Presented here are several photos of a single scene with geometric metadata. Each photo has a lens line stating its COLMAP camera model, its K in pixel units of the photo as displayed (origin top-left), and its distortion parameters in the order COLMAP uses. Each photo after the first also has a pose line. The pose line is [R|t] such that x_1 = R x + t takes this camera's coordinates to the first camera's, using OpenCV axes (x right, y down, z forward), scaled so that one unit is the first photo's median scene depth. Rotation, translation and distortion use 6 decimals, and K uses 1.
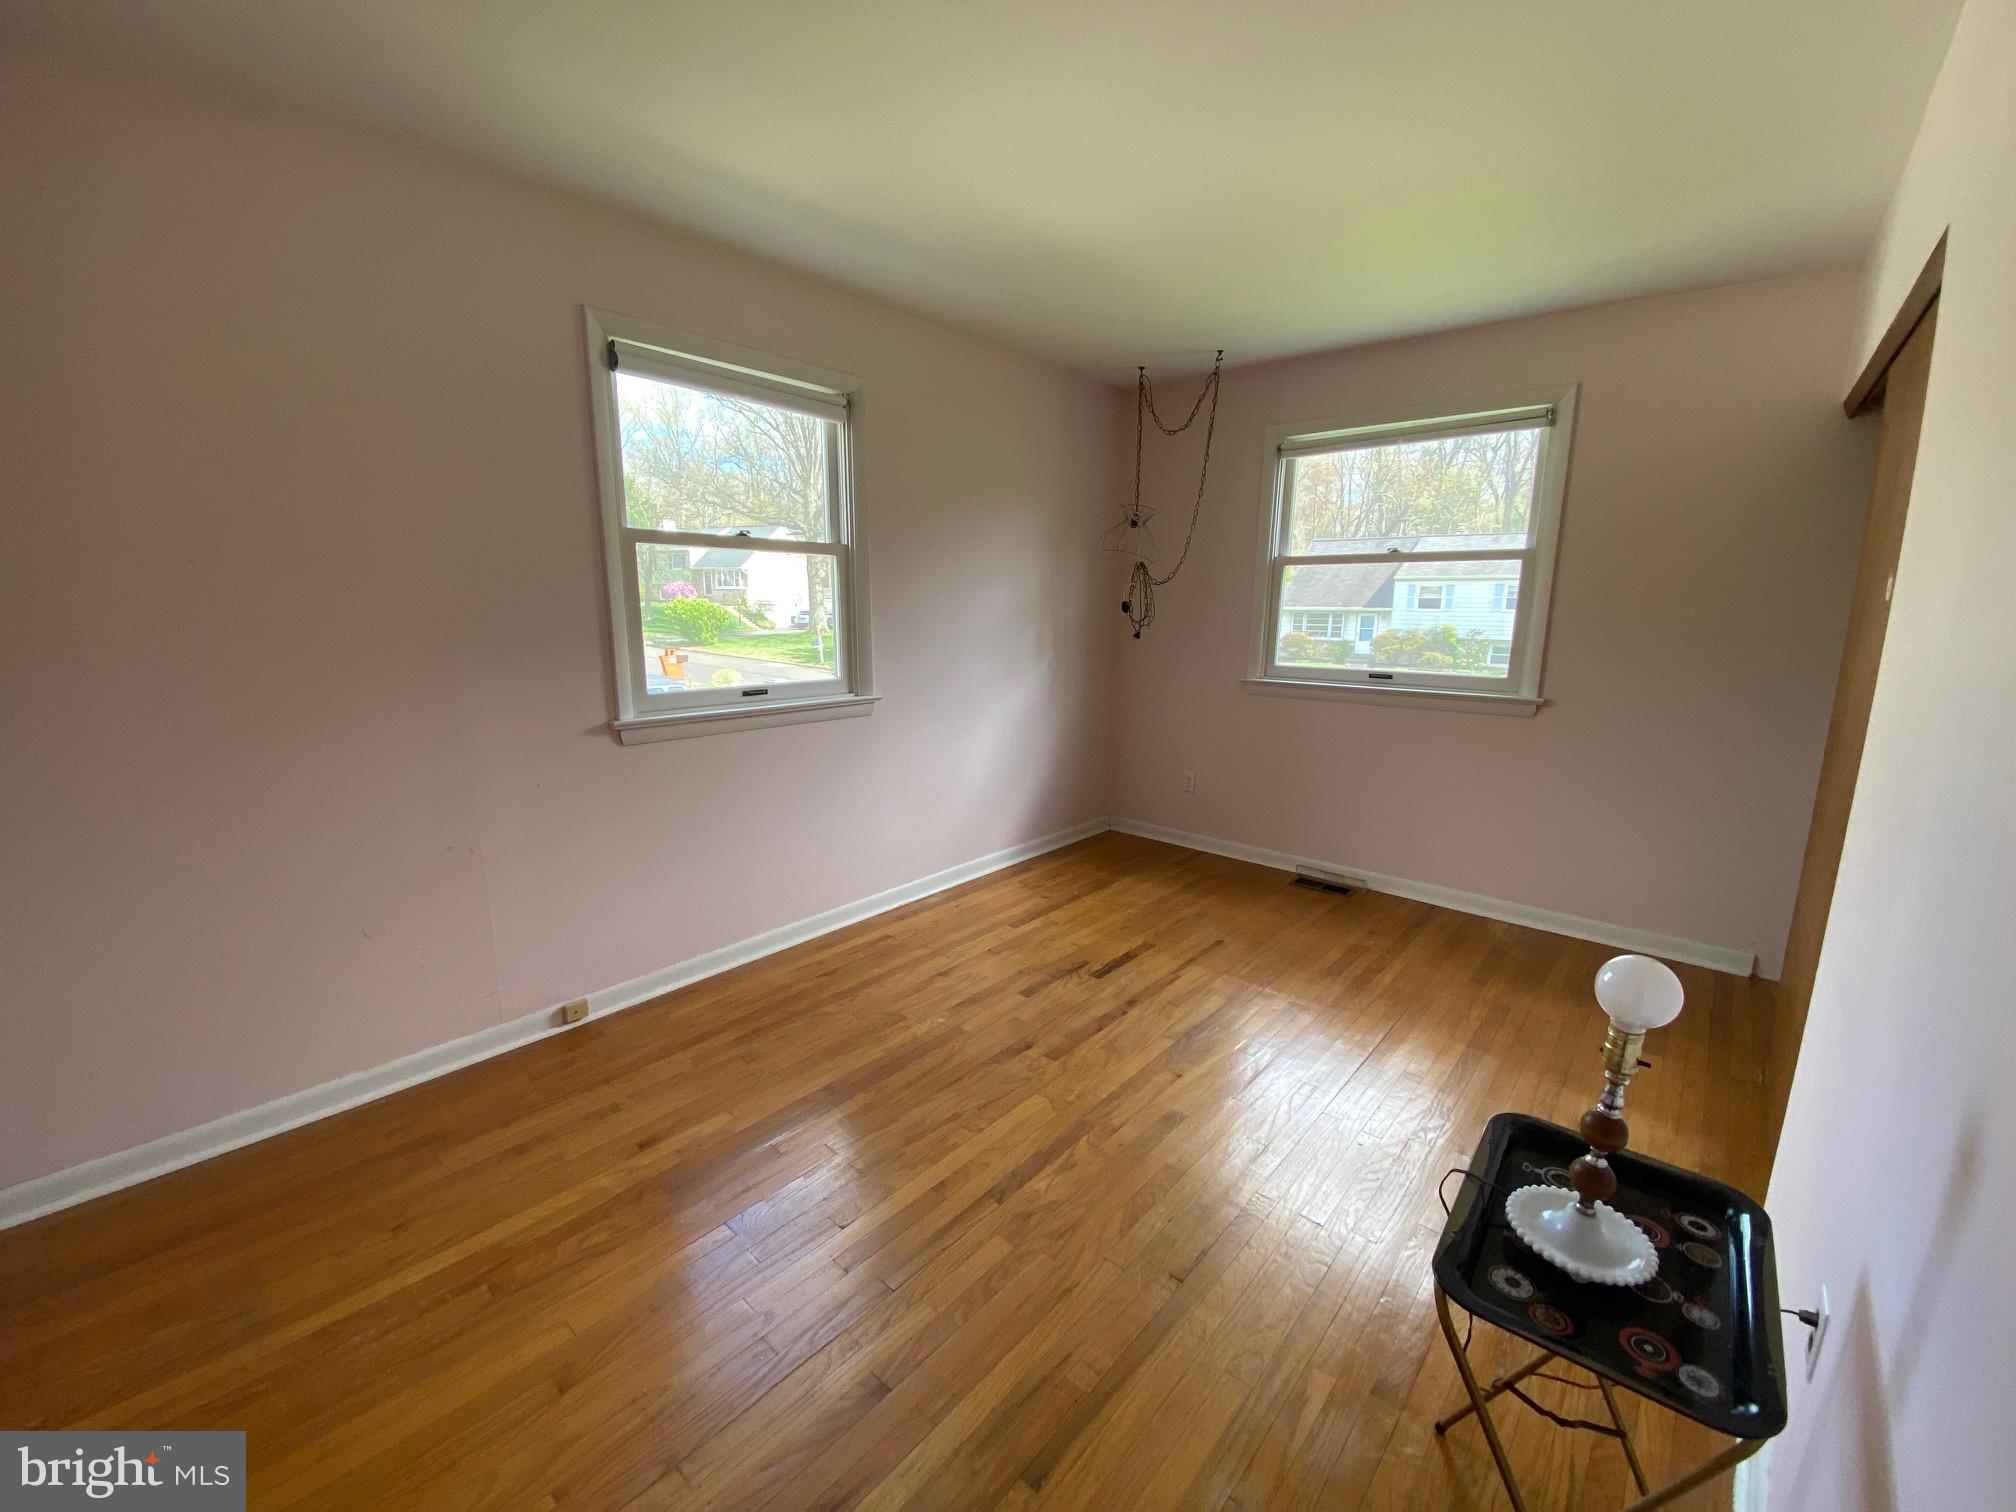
lens RADIAL K [[820.0, 0, 991.5], [0, 820.0, 762.4], [0, 0, 1]] dist [0.034398, -0.027492]
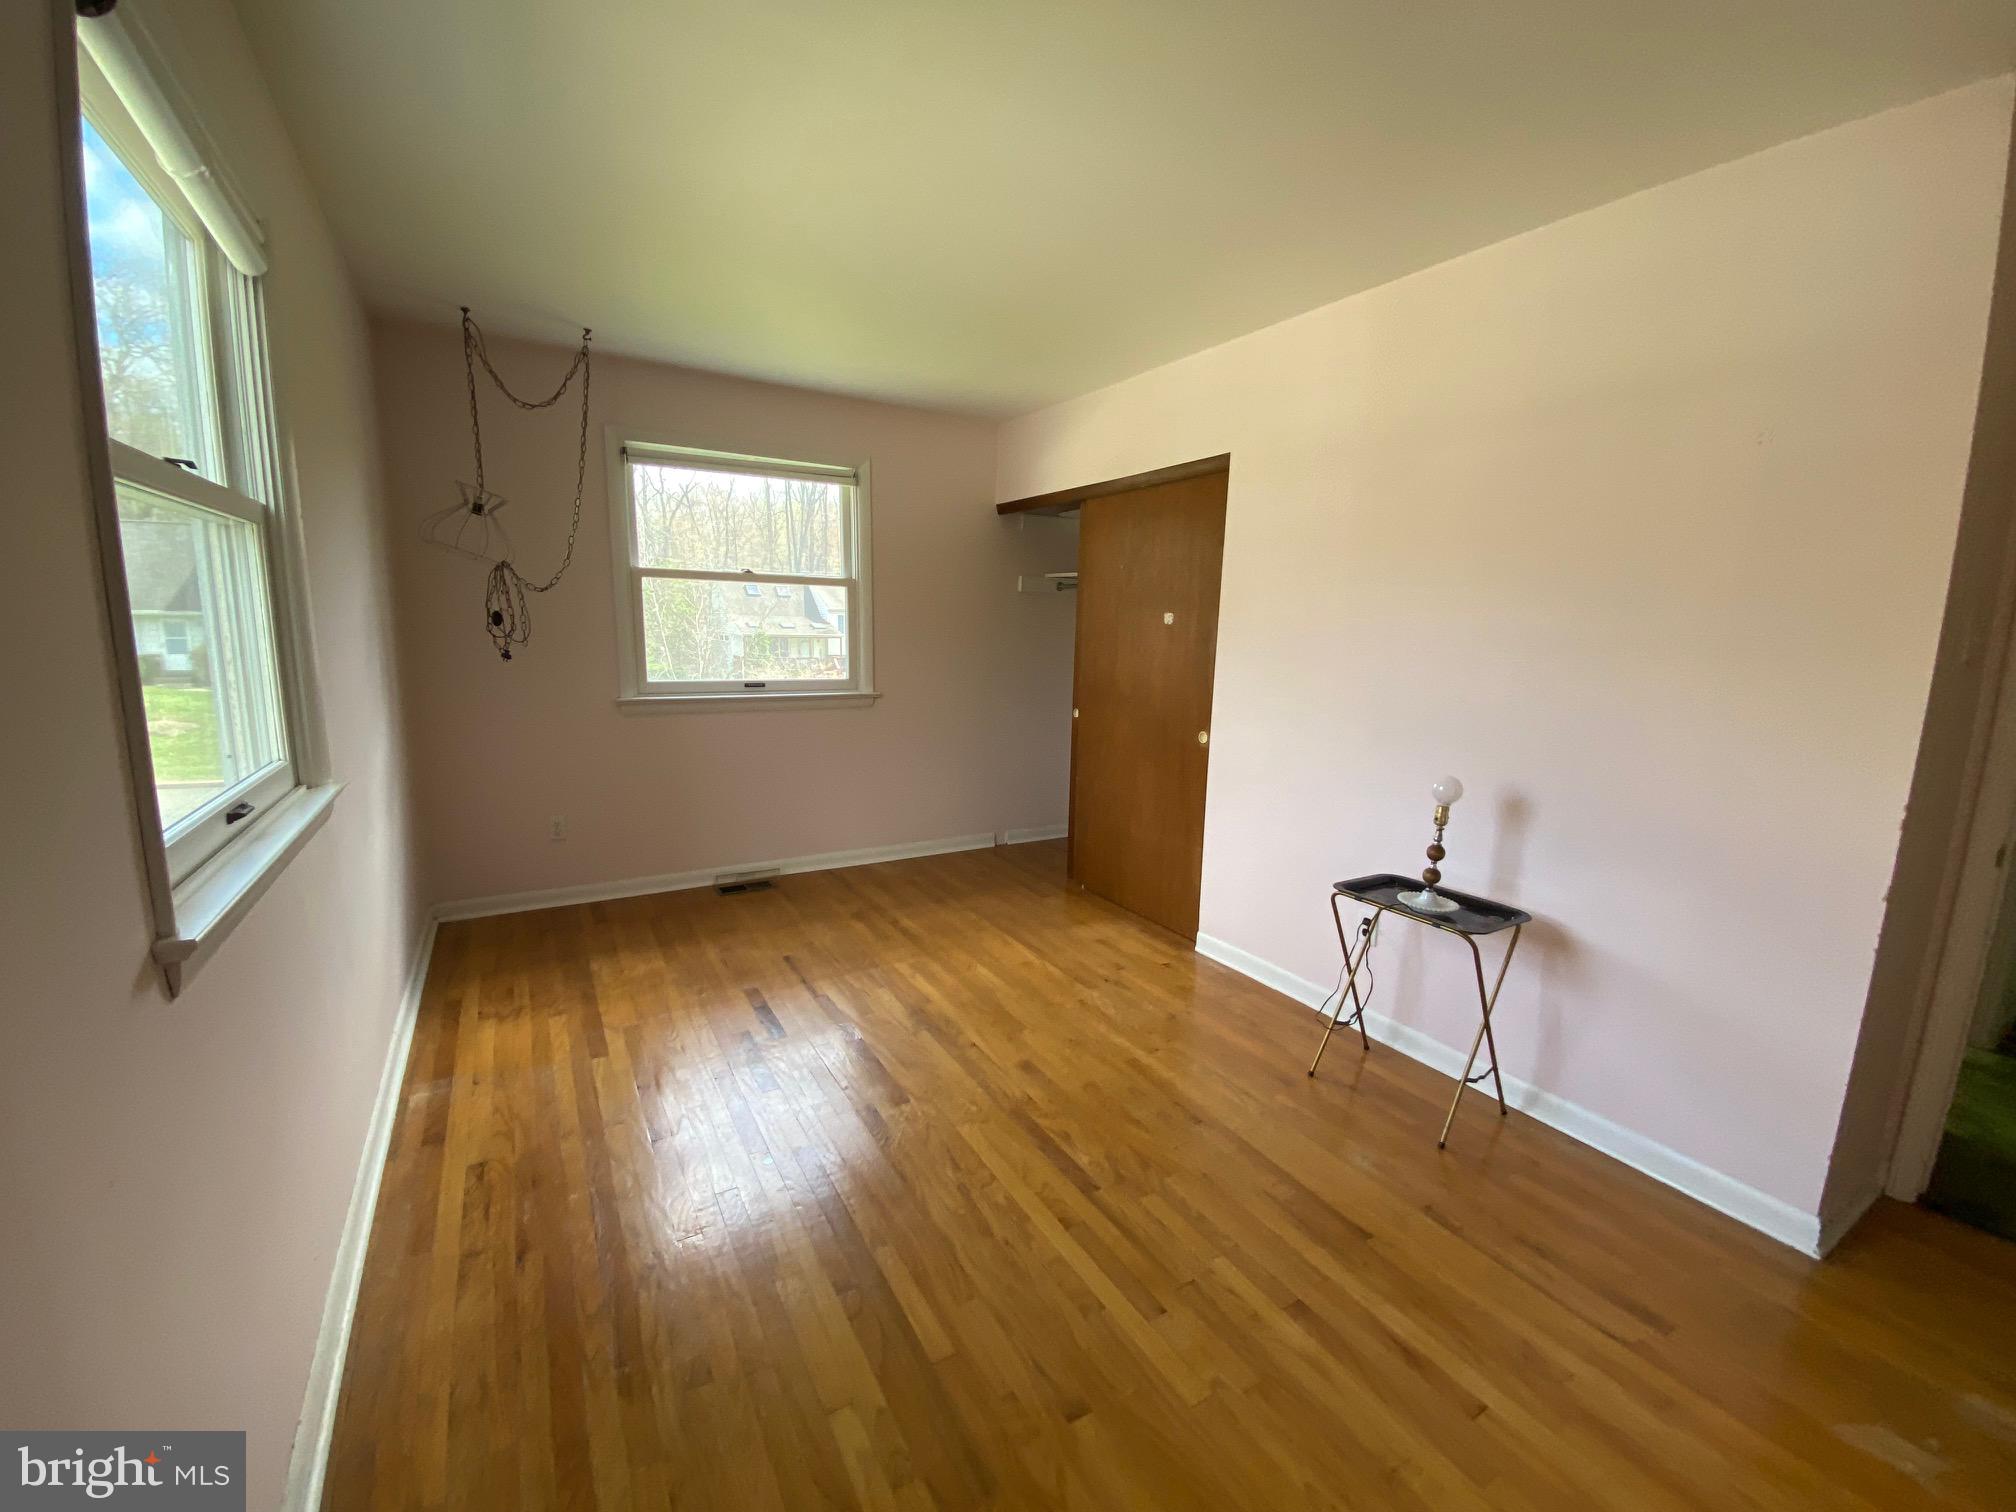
lens RADIAL K [[820.0, 0, 991.5], [0, 820.0, 762.4], [0, 0, 1]] dist [0.034398, -0.027492]
pose [[0.306079, -0.163420, 0.937875, -0.489022], [0.168385, 0.978917, 0.115619, -0.079091], [-0.936996, 0.122536, 0.327143, 0.369677]]
